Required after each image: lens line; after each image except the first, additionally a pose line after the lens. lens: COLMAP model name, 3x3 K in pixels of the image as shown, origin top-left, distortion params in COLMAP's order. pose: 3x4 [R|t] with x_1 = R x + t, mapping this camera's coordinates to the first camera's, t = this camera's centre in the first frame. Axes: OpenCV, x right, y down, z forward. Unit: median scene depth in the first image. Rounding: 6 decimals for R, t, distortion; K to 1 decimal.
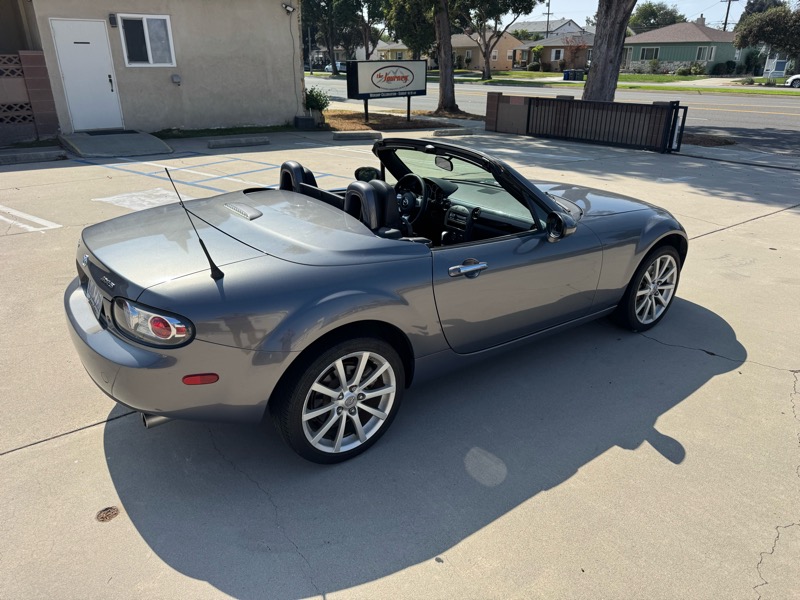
lens RADIAL K [[568.4, 0, 400.0], [0, 568.4, 300.0], [0, 0, 1]] dist [0.022323, -0.026546]
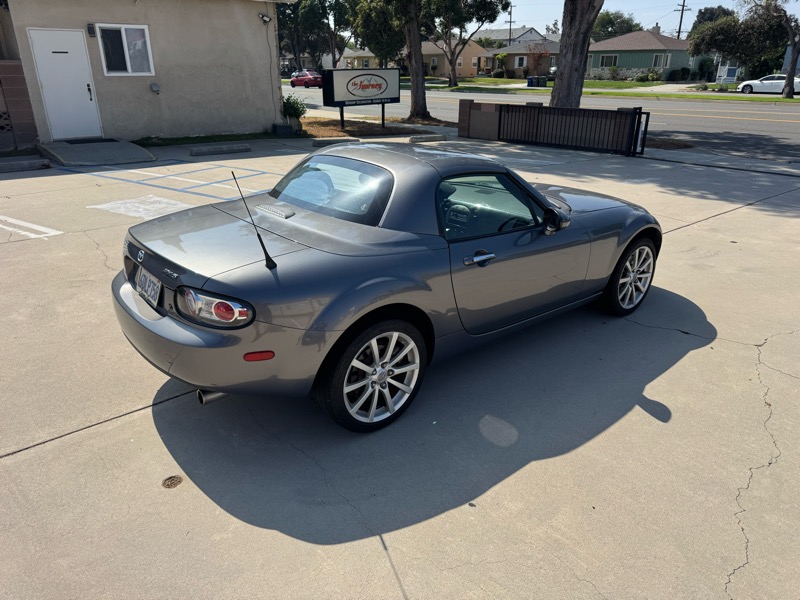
lens RADIAL K [[567.5, 0, 403.0], [0, 567.5, 297.6], [0, 0, 1]] dist [0.031178, -0.040505]
pose [[0.998101, -0.023738, 0.056841, -0.022213], [0.024505, 0.999617, -0.012838, 0.007692], [-0.056515, 0.014207, 0.998301, -0.027608]]
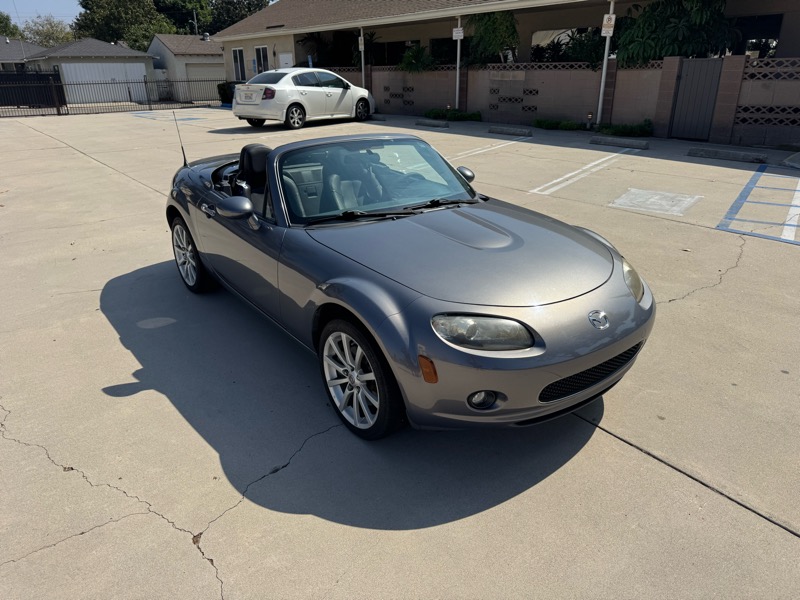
lens RADIAL K [[568.4, 0, 400.0], [0, 568.4, 300.0], [0, 0, 1]] dist [0.022323, -0.026546]
pose [[0.009026, 0.370673, -0.928719, 0.343161], [-0.376313, 0.861740, 0.340283, -0.118520], [0.926449, 0.346418, 0.147267, 0.295053]]
